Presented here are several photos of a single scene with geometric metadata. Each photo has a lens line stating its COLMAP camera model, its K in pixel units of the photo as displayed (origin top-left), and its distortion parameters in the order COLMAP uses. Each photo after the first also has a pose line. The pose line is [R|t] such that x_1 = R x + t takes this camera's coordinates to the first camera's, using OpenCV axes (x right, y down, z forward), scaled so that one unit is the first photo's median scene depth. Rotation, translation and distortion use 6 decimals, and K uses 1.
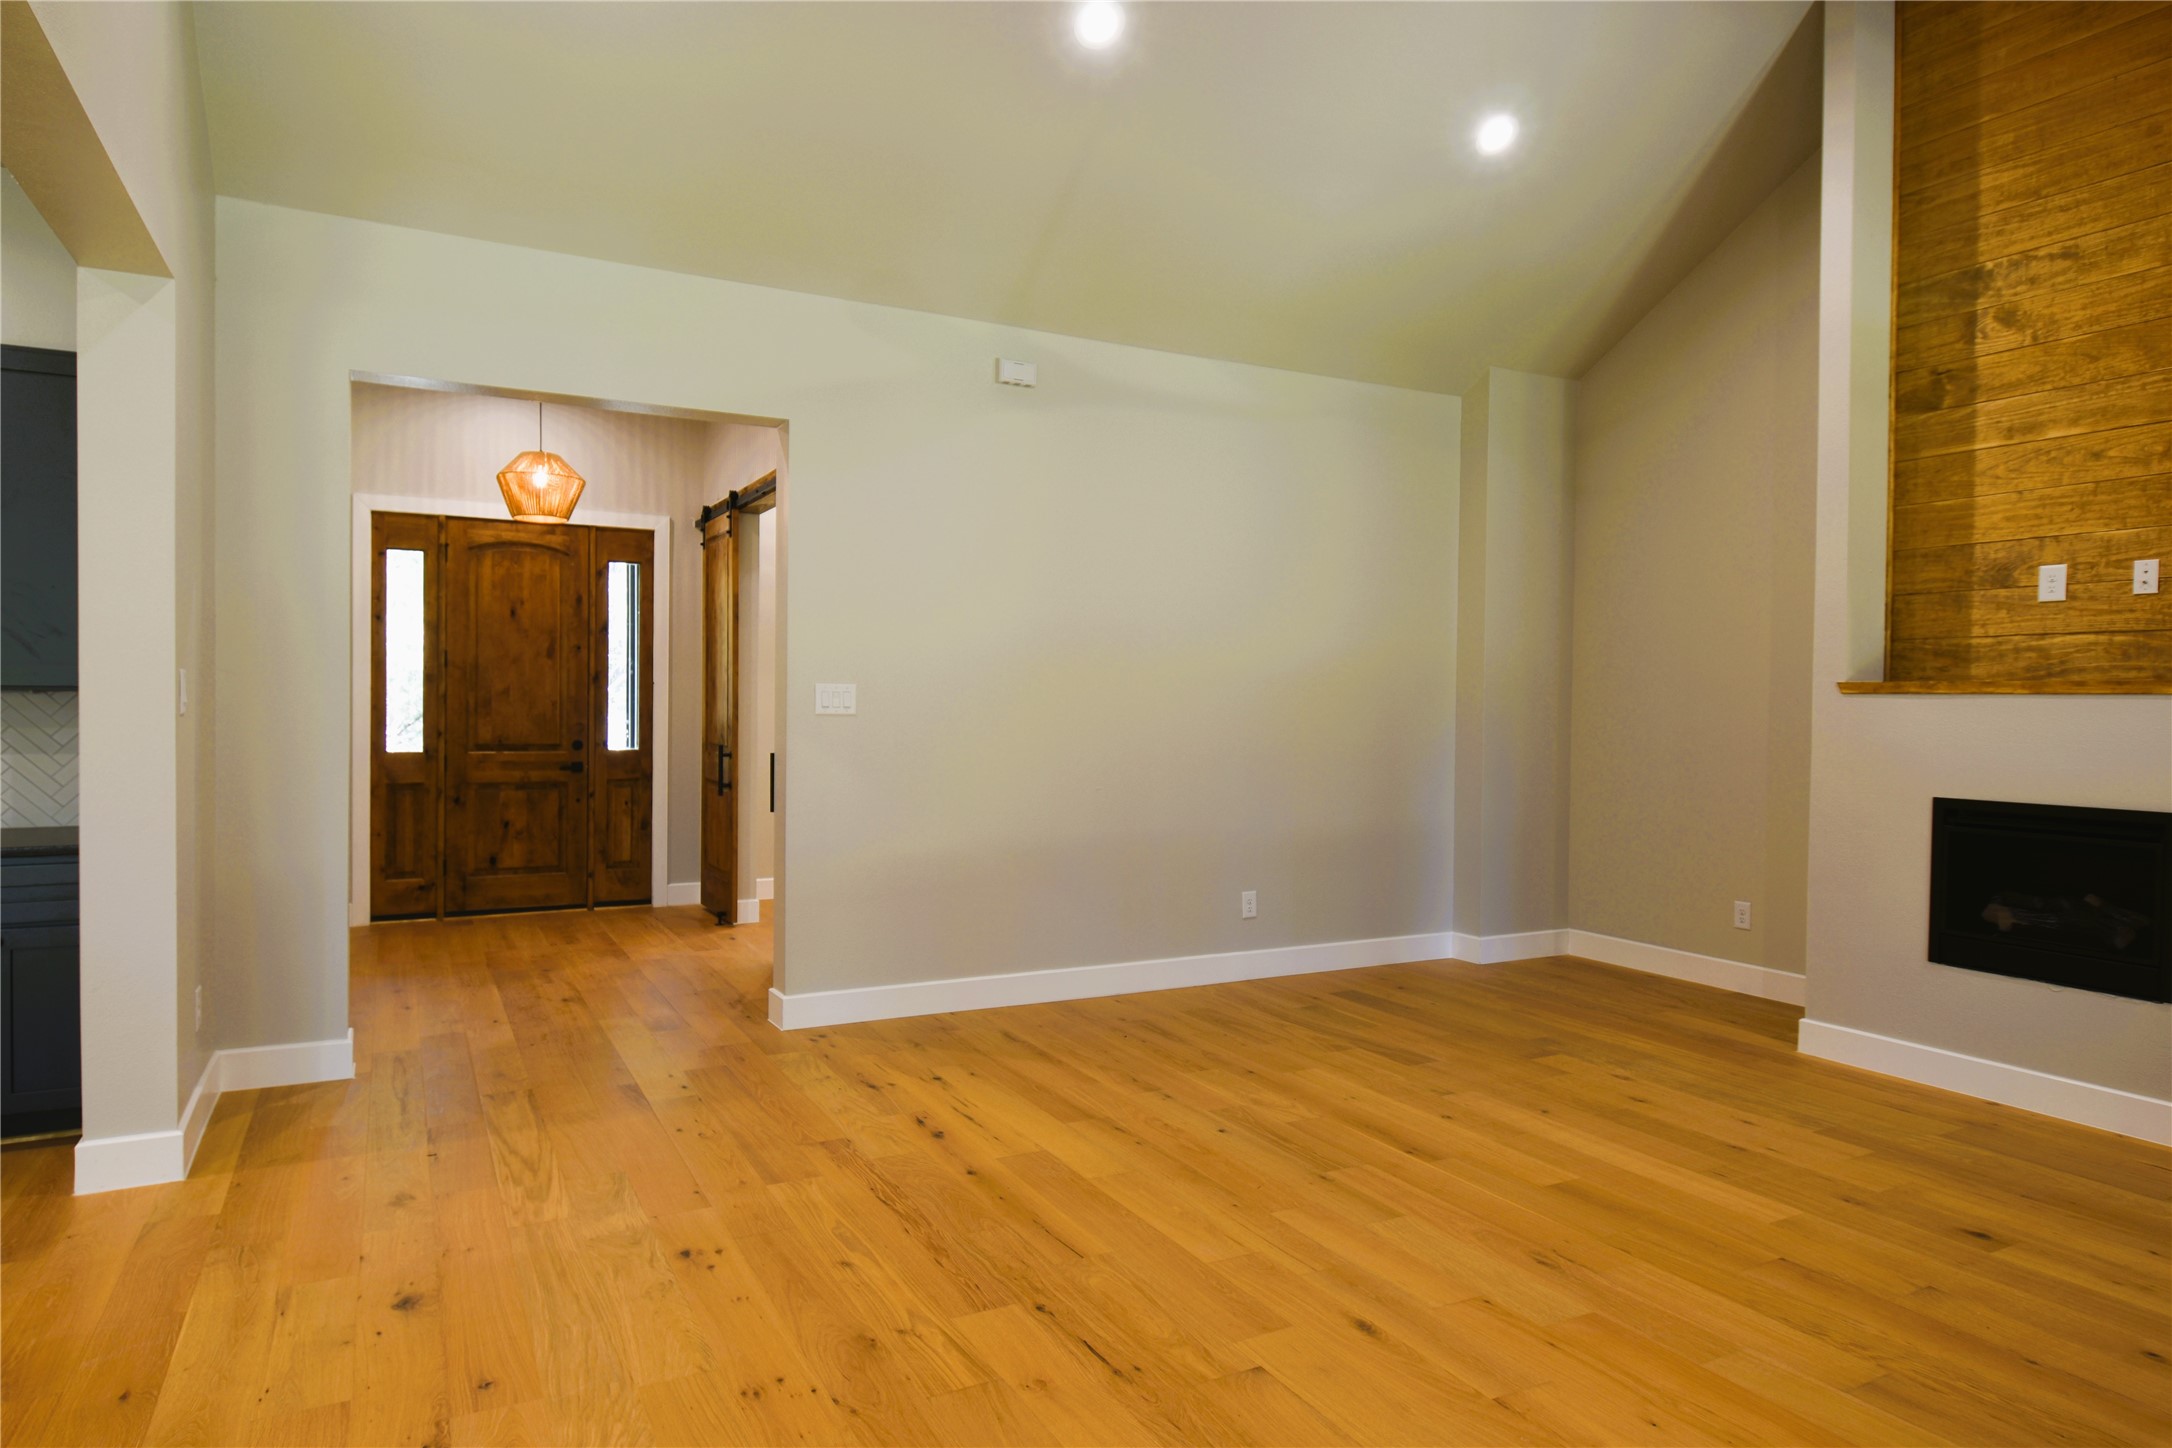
lens RADIAL K [[1283.3, 0, 1070.7], [0, 1283.3, 725.4], [0, 0, 1]] dist [0.025311, -0.032285]
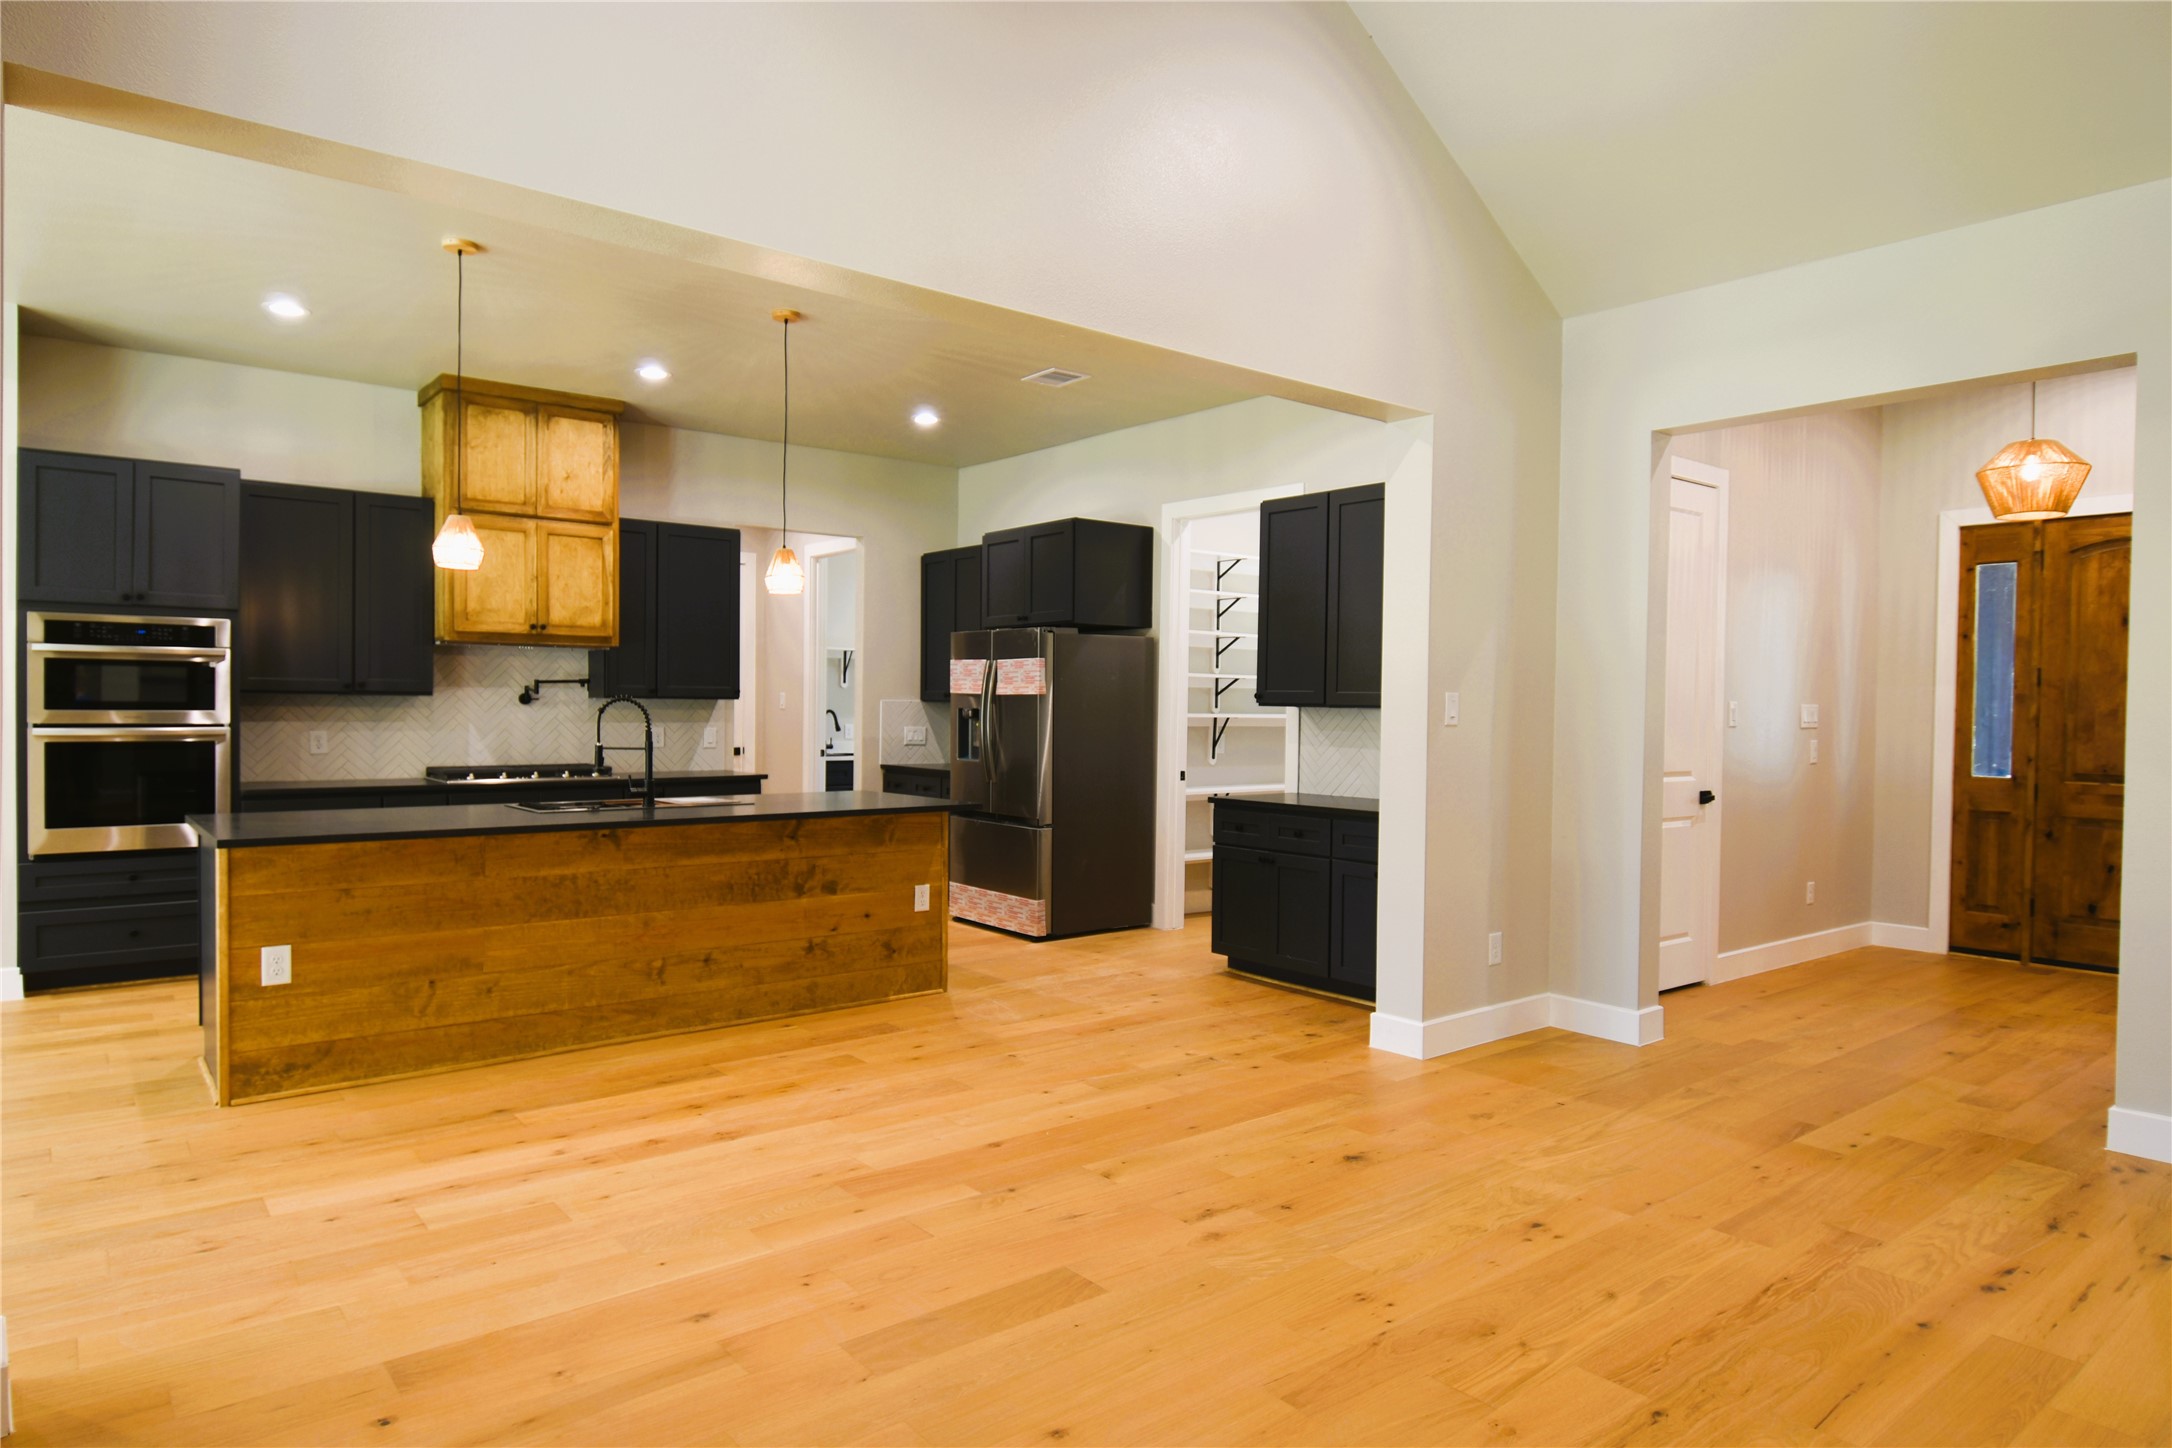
lens RADIAL K [[1283.3, 0, 1070.7], [0, 1283.3, 725.4], [0, 0, 1]] dist [0.025311, -0.032285]
pose [[0.189187, 0.006733, -0.981918, 0.461145], [-0.028639, 0.999589, 0.001336, 0.000508], [0.981523, 0.027869, 0.189302, 0.269281]]
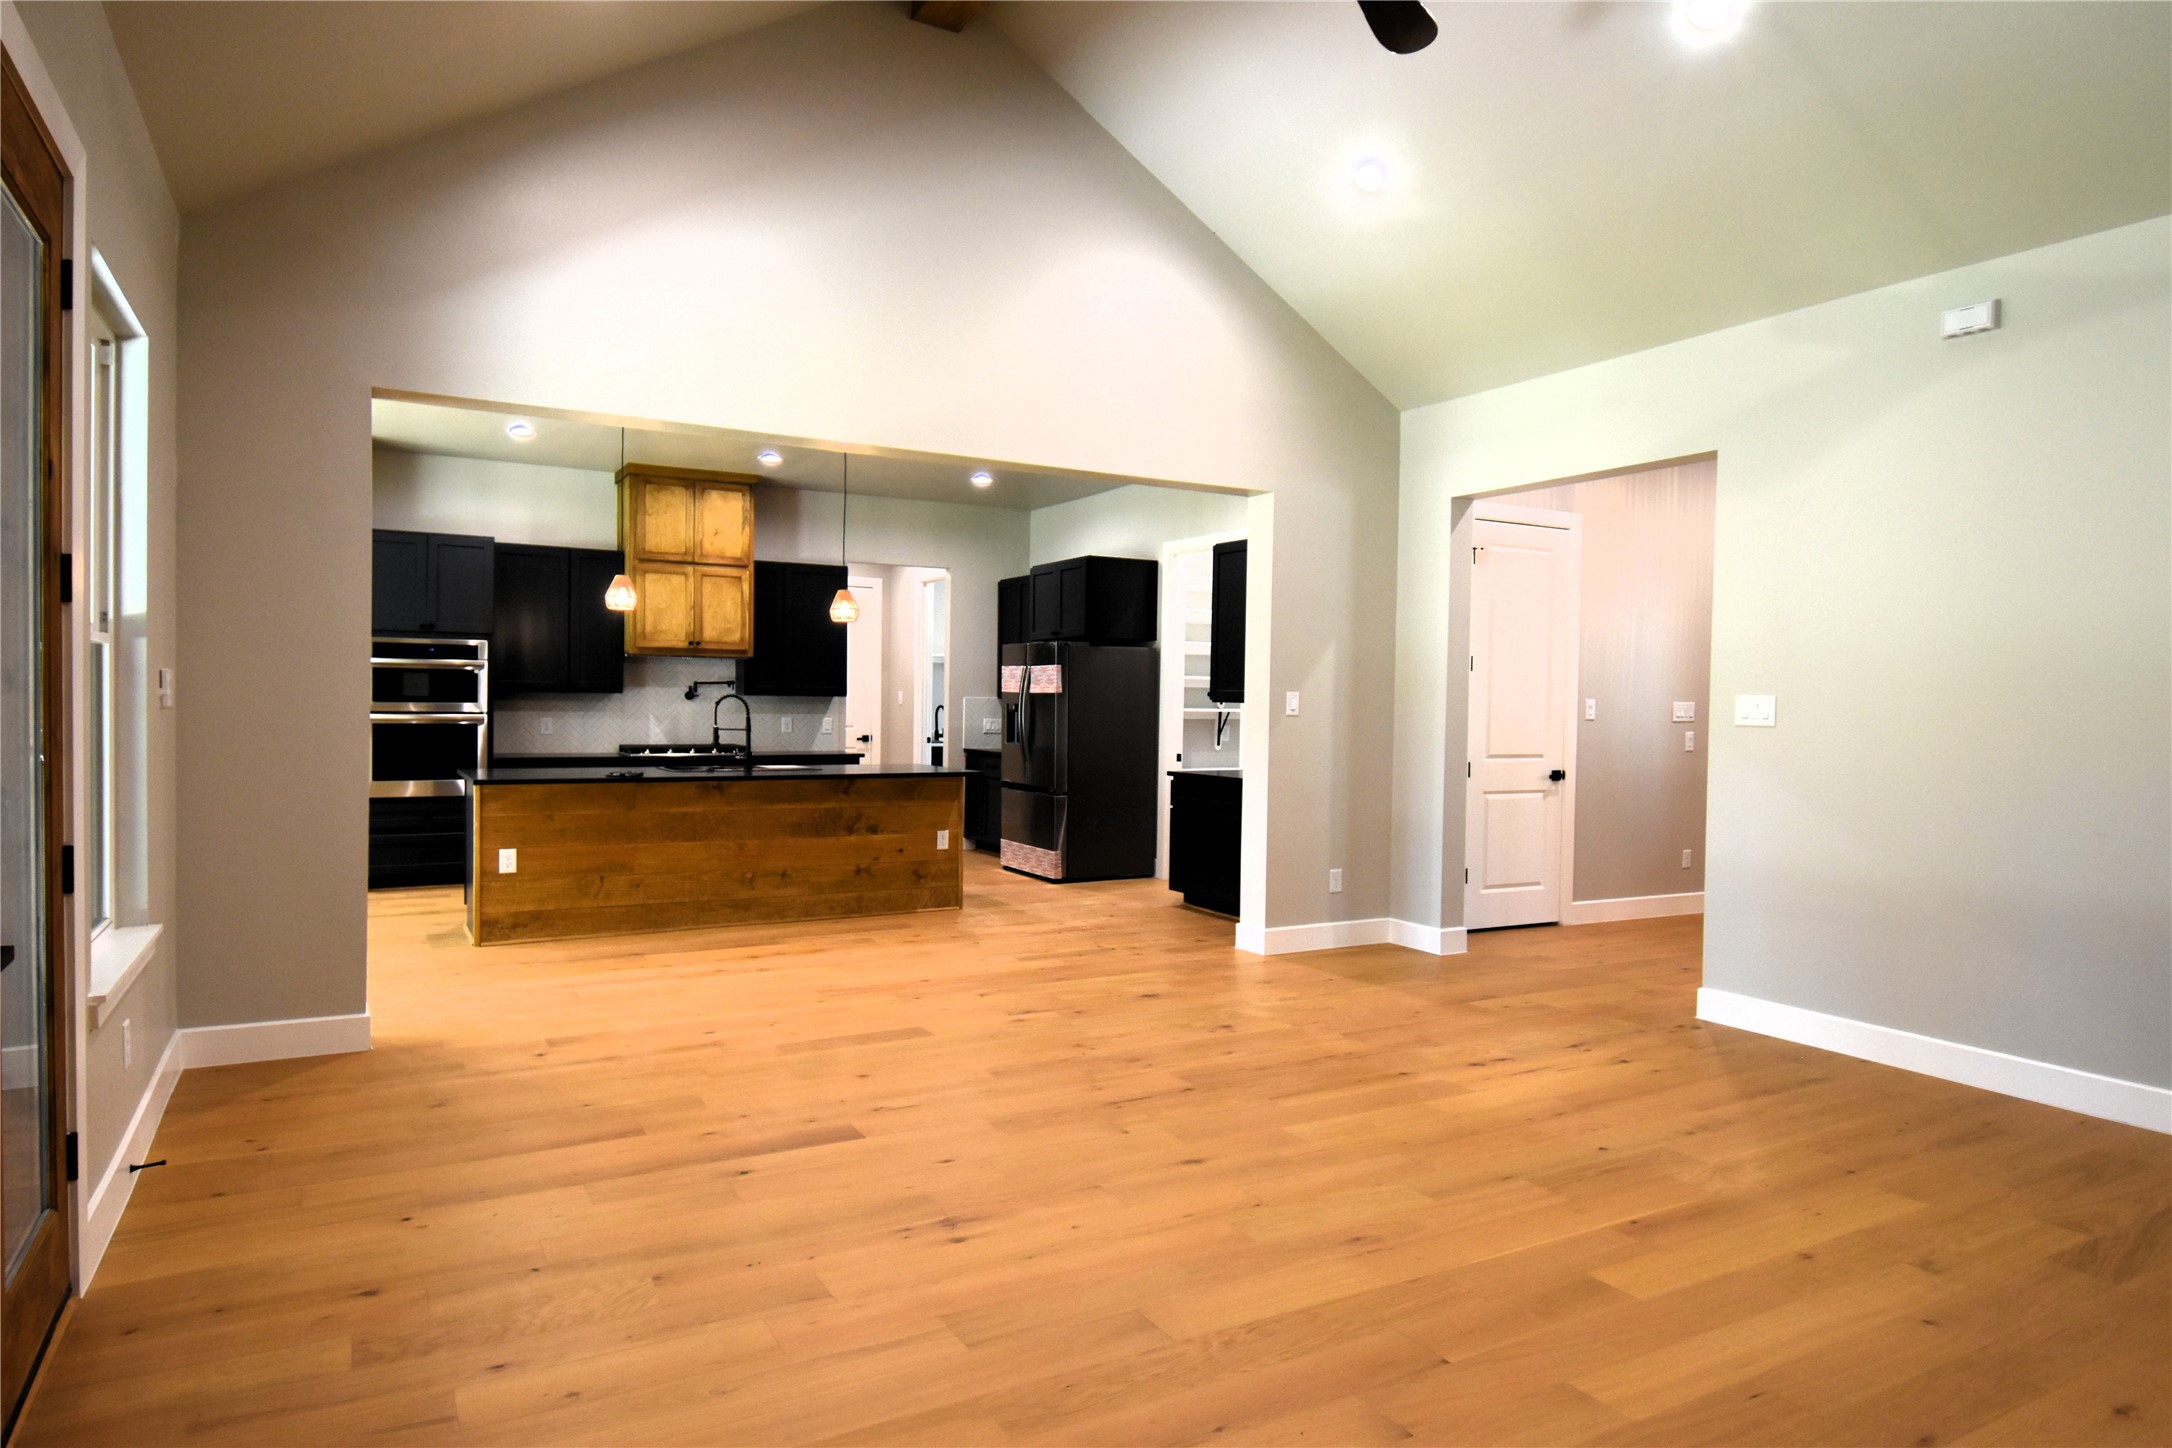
lens RADIAL K [[1283.3, 0, 1070.7], [0, 1283.3, 725.4], [0, 0, 1]] dist [0.025311, -0.032285]
pose [[0.026148, 0.007762, -0.999628, 0.944971], [-0.033666, 0.999409, 0.006879, 0.002508], [0.999091, 0.033474, 0.026394, 0.493287]]
